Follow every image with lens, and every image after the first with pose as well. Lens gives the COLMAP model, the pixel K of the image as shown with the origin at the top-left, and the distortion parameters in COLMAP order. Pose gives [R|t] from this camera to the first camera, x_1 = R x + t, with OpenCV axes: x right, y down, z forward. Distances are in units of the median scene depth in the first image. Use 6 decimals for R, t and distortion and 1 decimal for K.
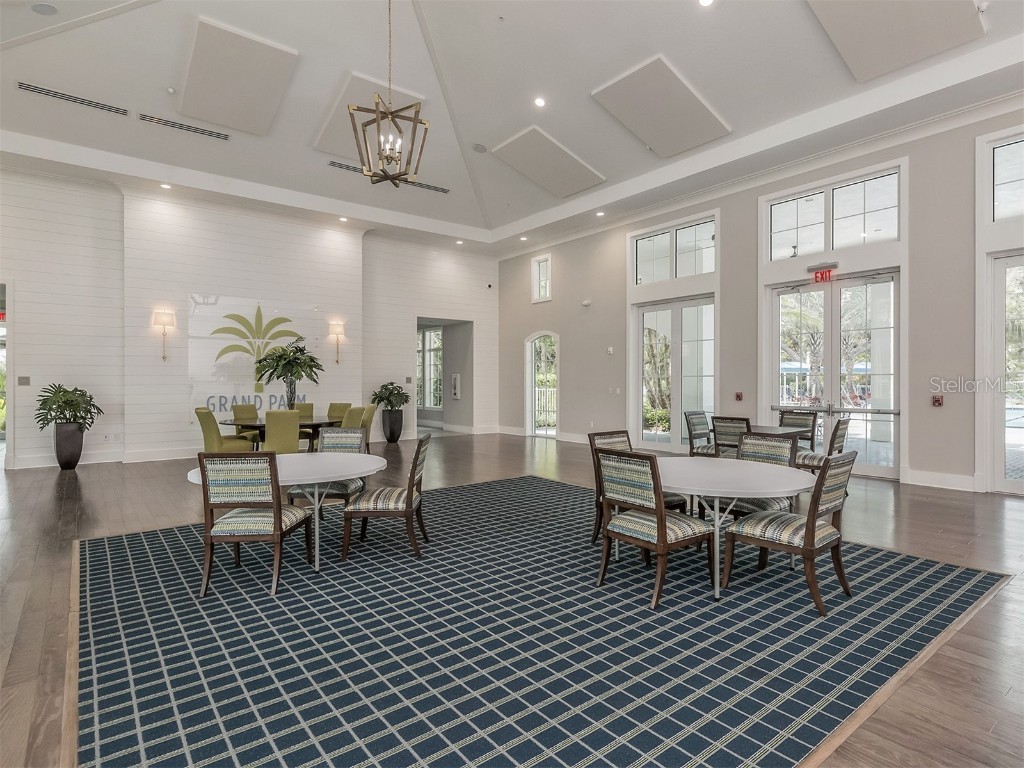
lens RADIAL K [[550.3, 0, 512.0], [0, 550.3, 384.0], [0, 0, 1]] dist [0.001010, 0.000337]
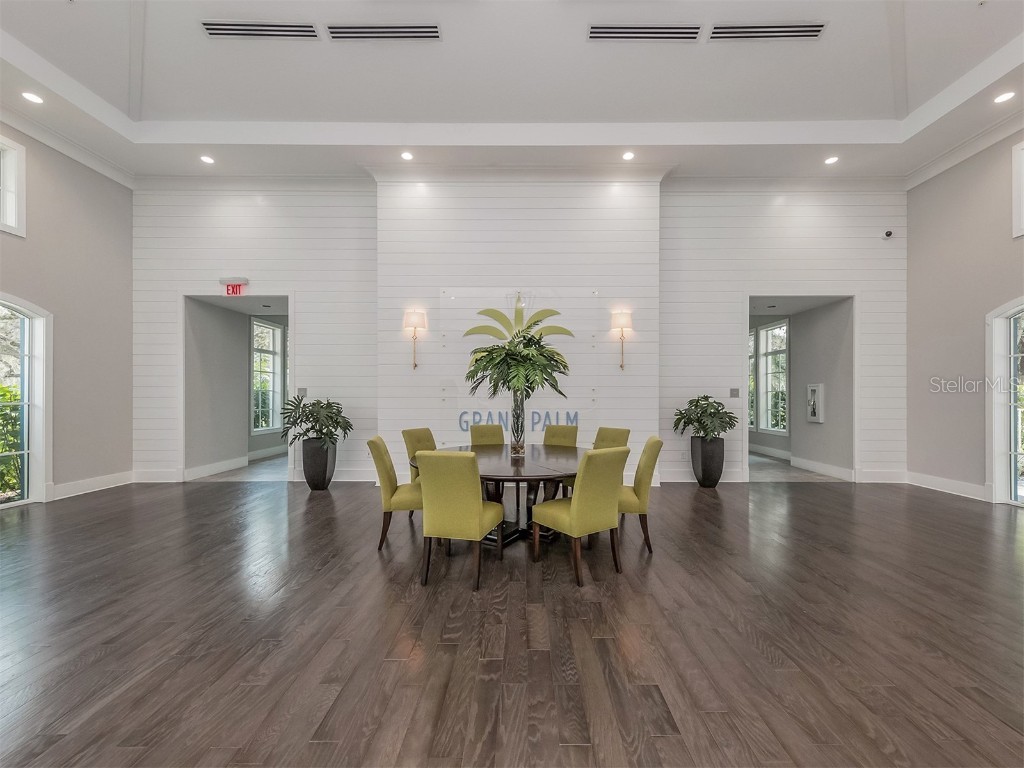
lens RADIAL K [[427.6, 0, 515.4], [0, 427.6, 389.8], [0, 0, 1]] dist [0.024495, 0.000195]
pose [[0.789960, -0.004906, -0.613139, -0.081239], [-0.005866, 0.999862, -0.015558, -0.000773], [0.613130, 0.015887, 0.789822, 0.443021]]
